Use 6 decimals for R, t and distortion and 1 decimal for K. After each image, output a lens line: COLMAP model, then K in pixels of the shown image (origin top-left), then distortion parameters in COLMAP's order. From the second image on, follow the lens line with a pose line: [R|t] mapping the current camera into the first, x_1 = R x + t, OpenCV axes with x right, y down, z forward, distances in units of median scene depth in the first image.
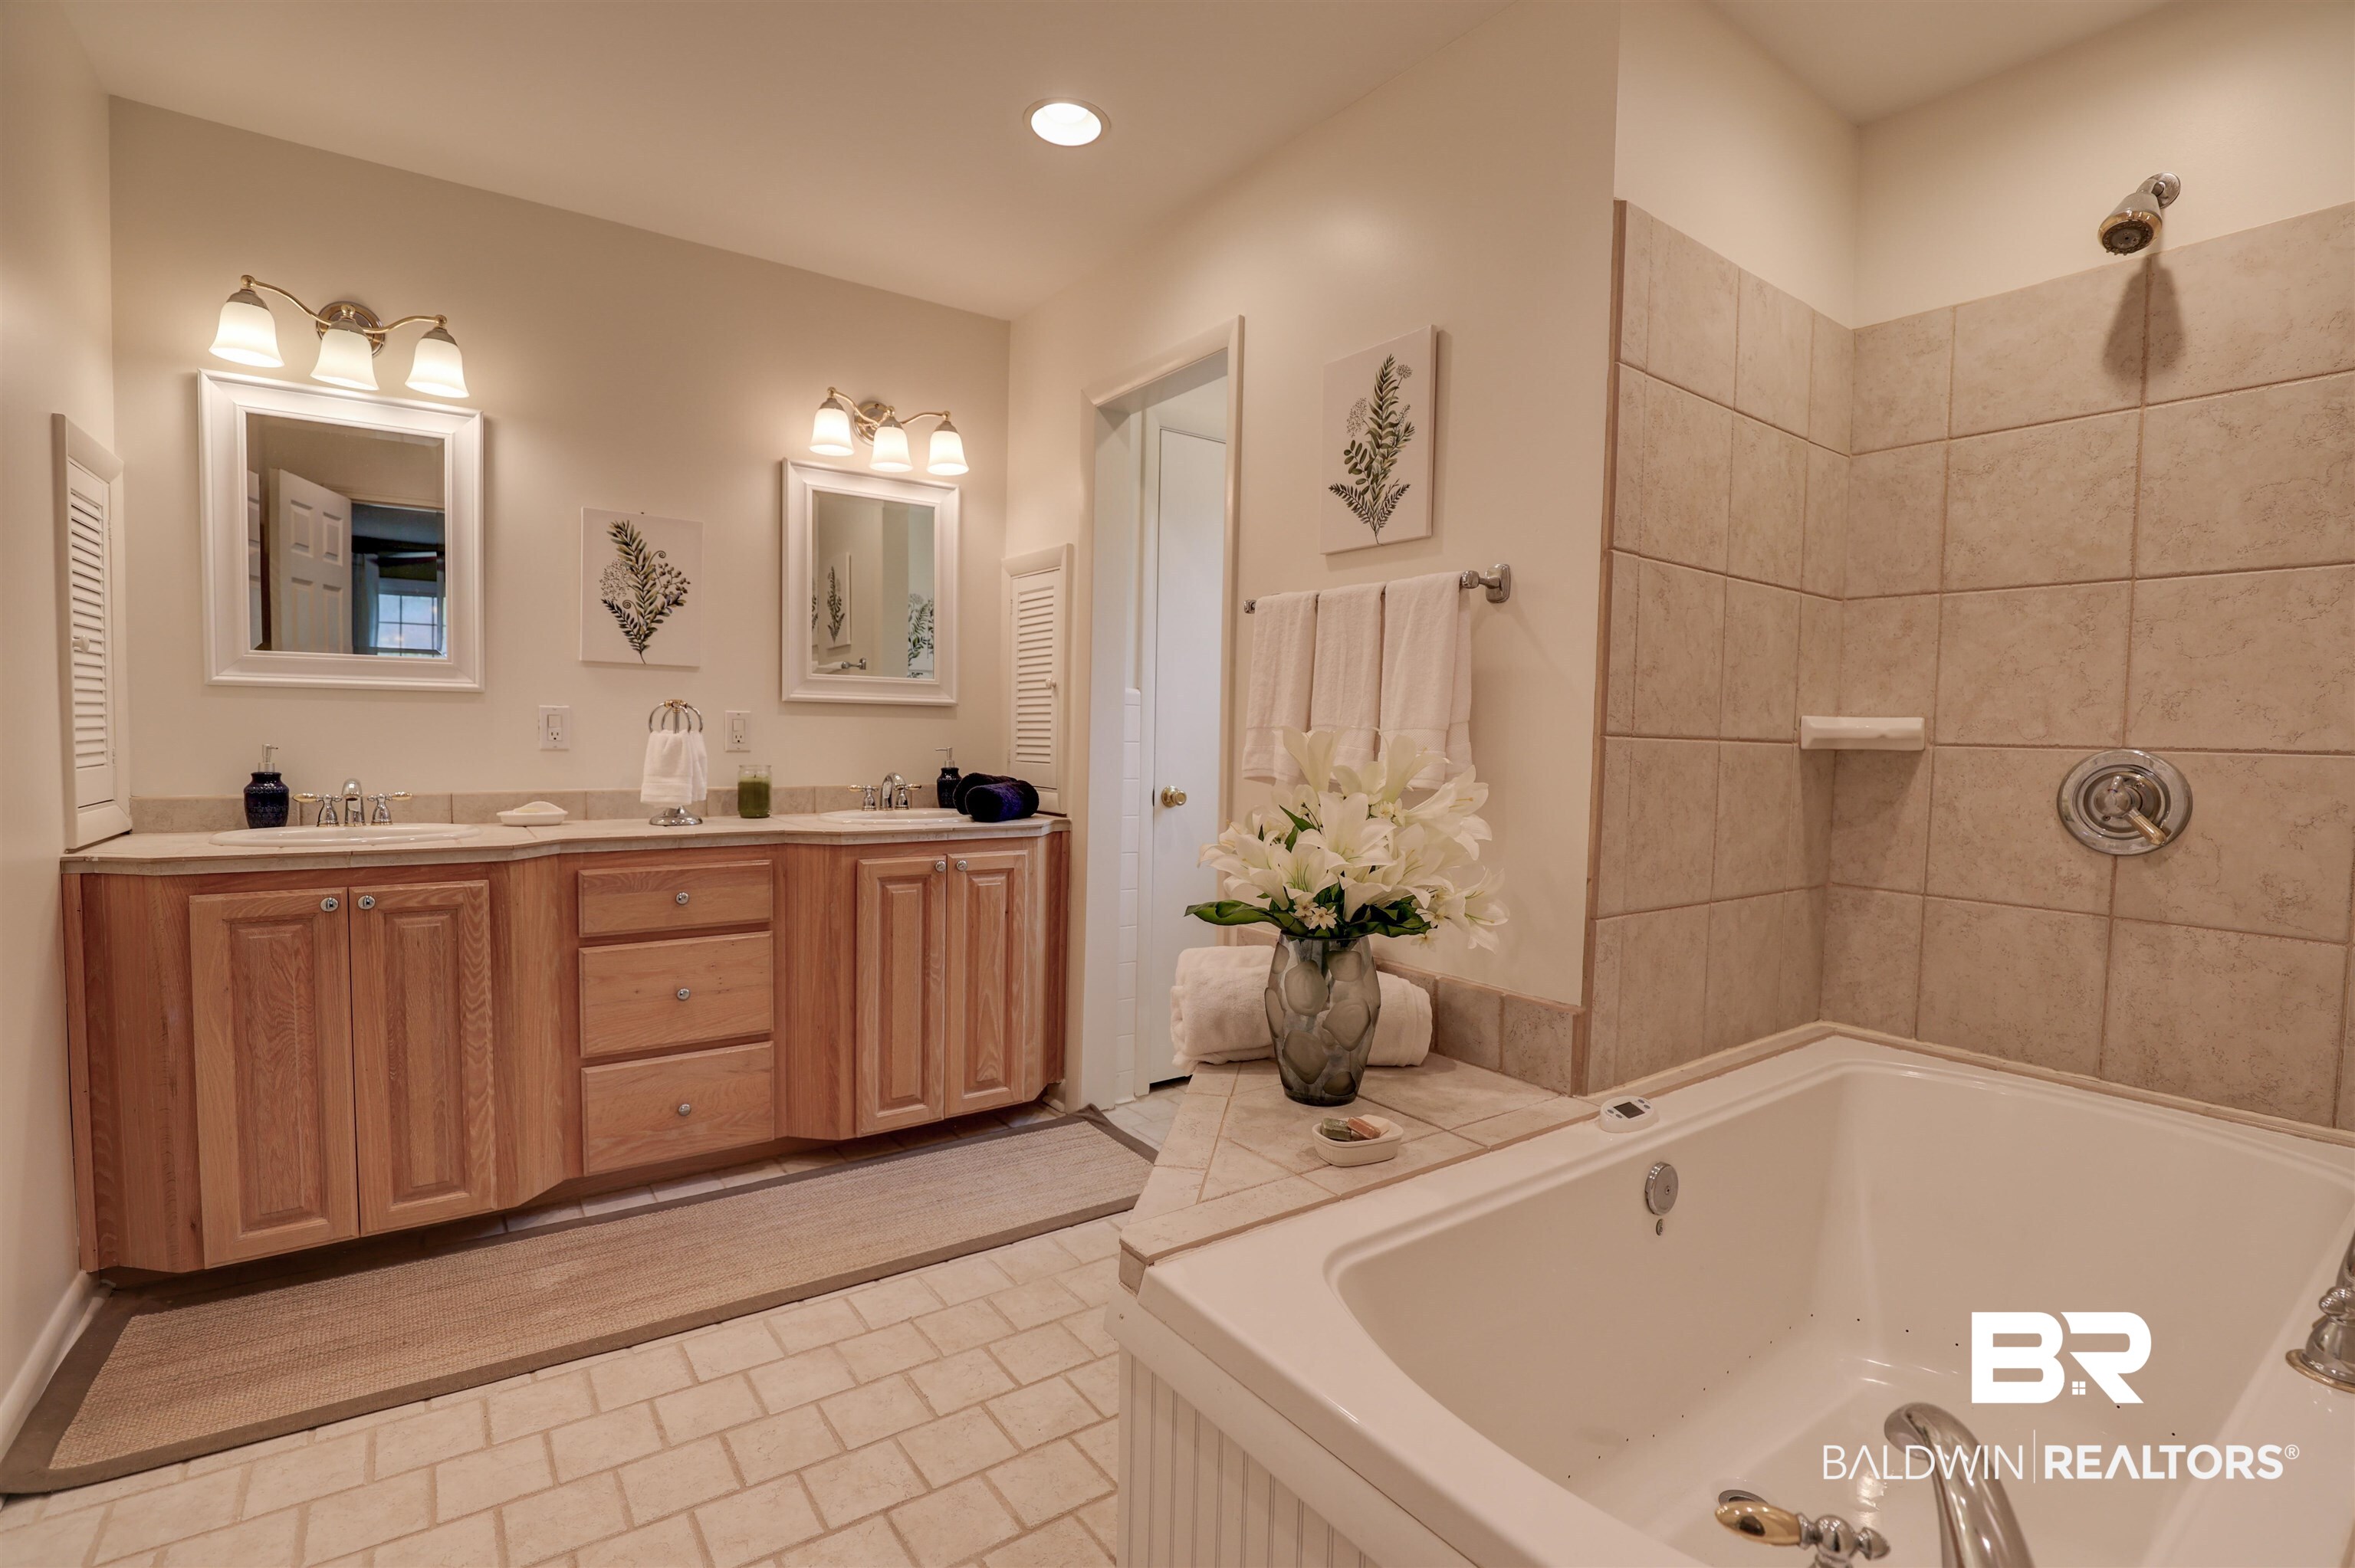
lens RADIAL K [[1077.0, 0, 1184.9], [0, 1077.0, 781.1], [0, 0, 1]] dist [-0.017713, -0.000740]
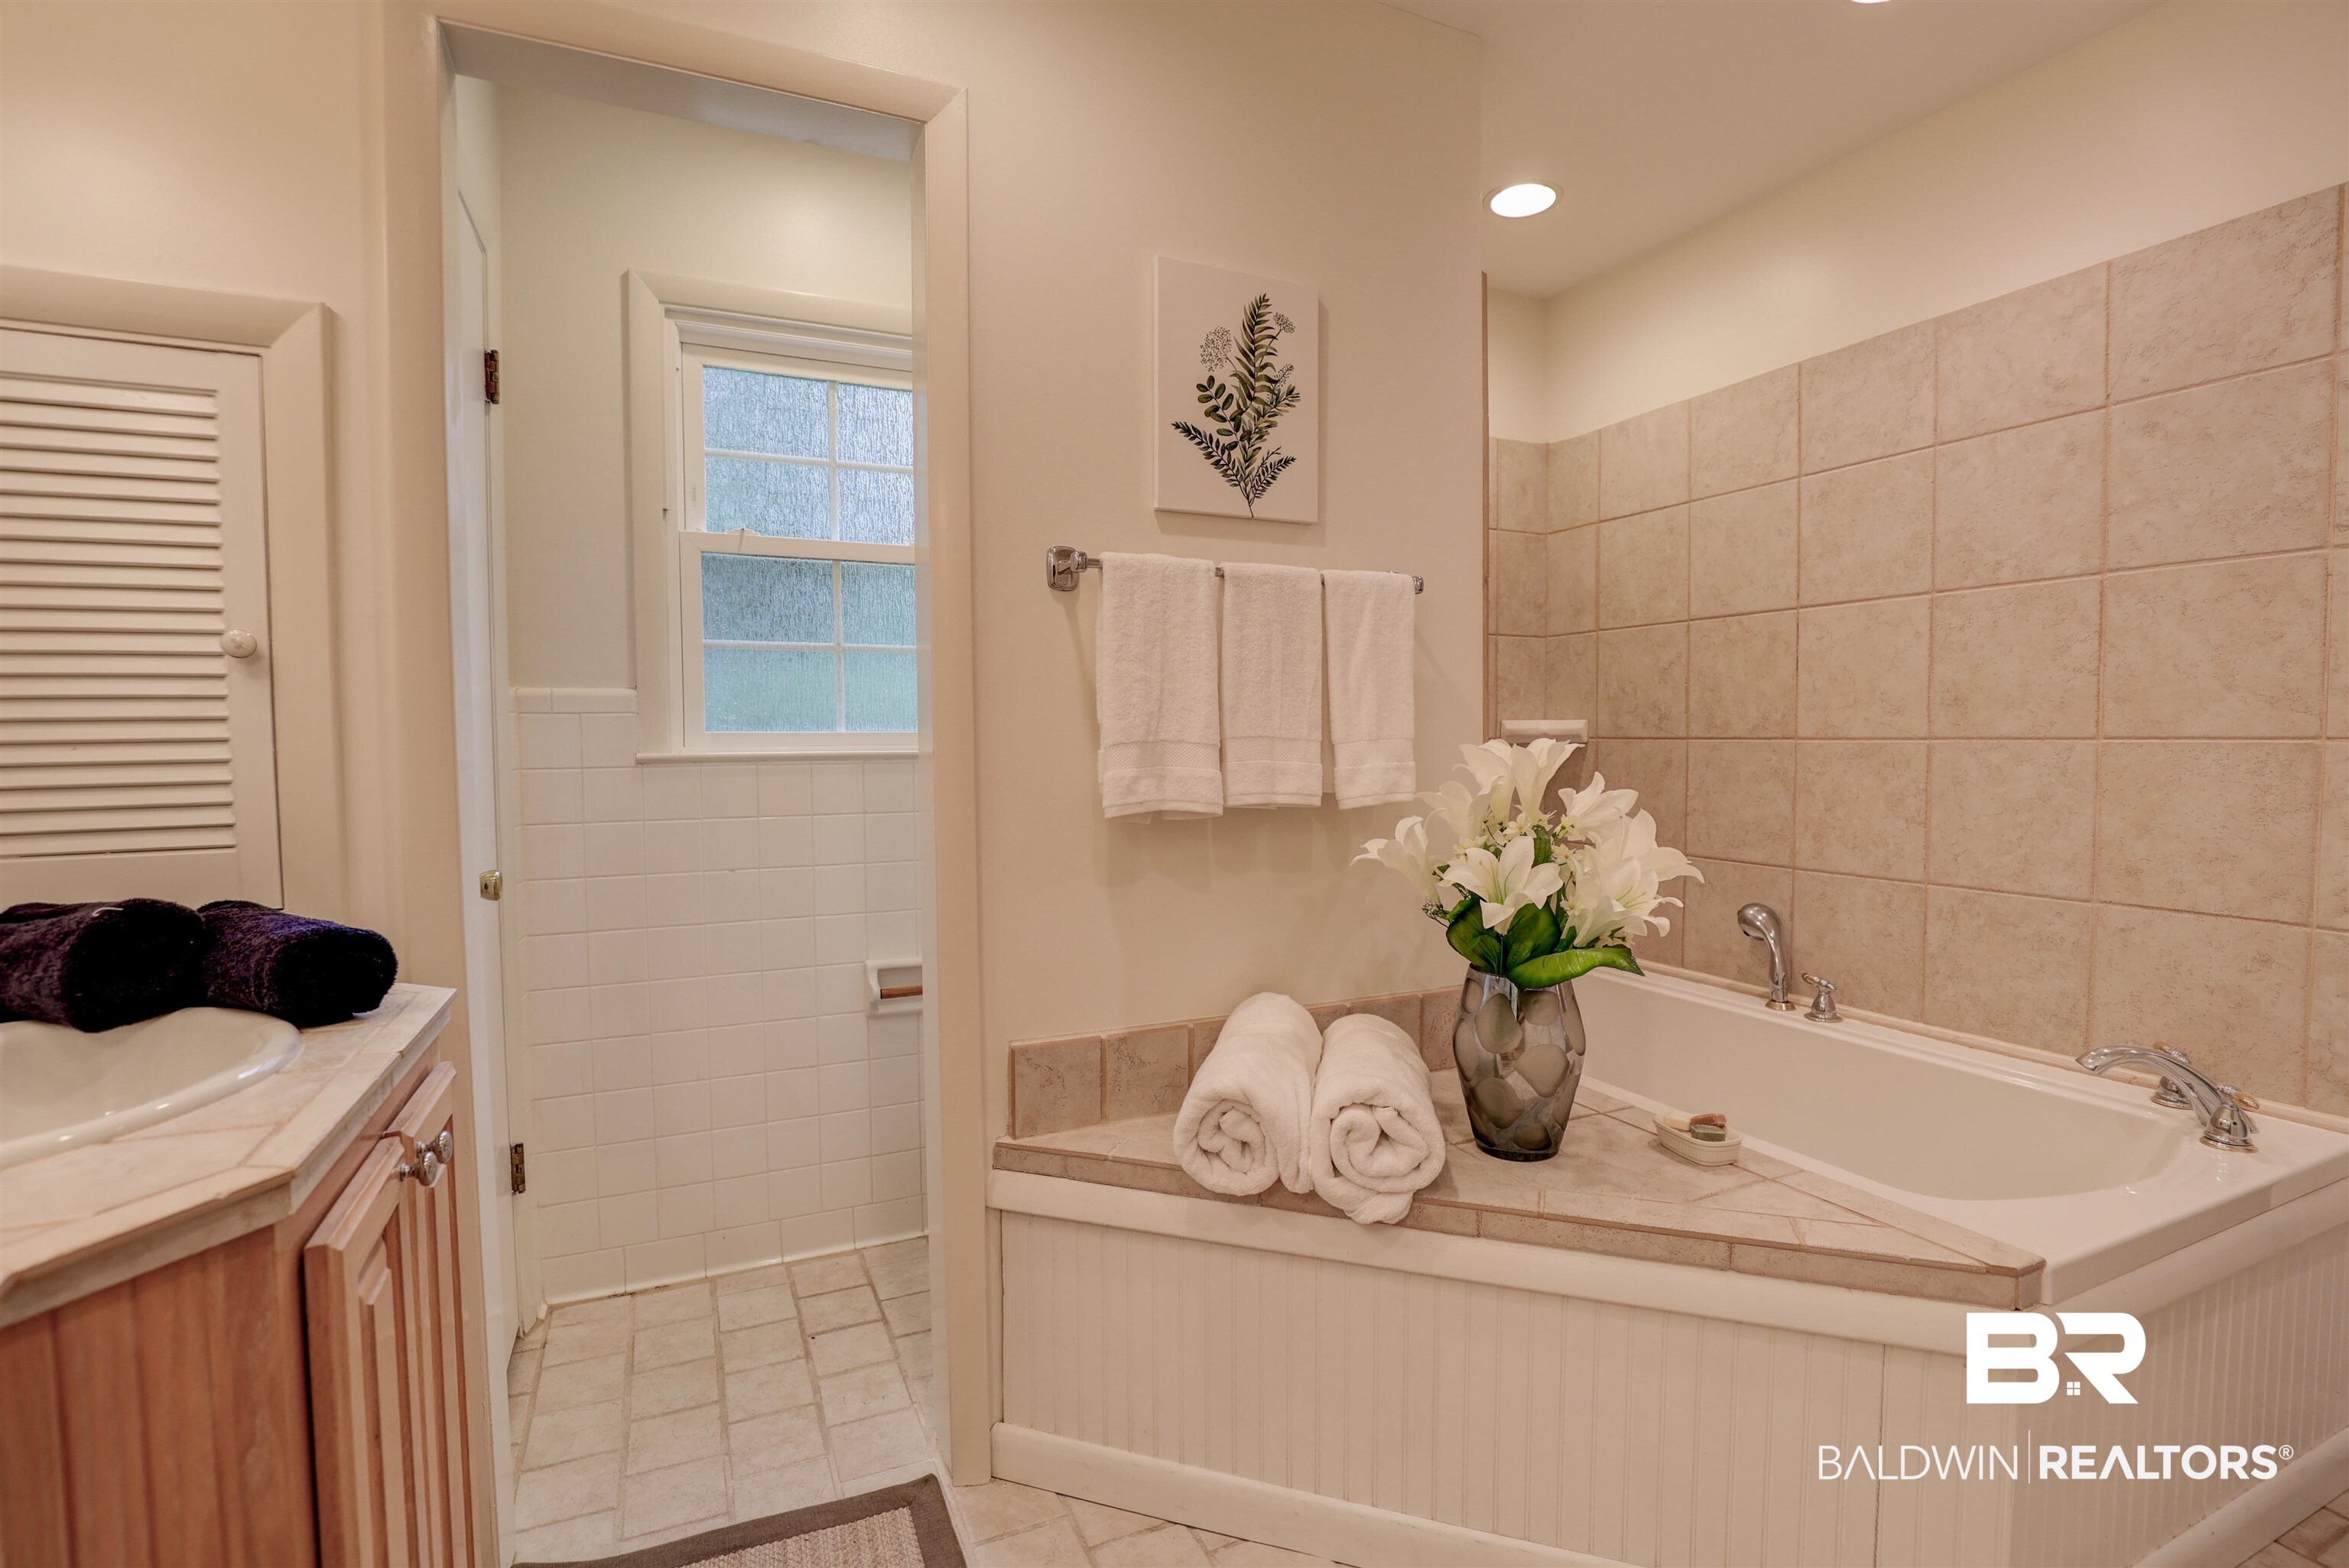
lens RADIAL K [[1074.3, 0, 1174.8], [0, 1074.3, 790.6], [0, 0, 1]] dist [-0.017713, -0.000740]
pose [[0.195450, -0.066860, 0.978432, -0.653224], [0.058401, 0.996696, 0.056442, -0.060376], [-0.978973, 0.046110, 0.198709, 0.902030]]
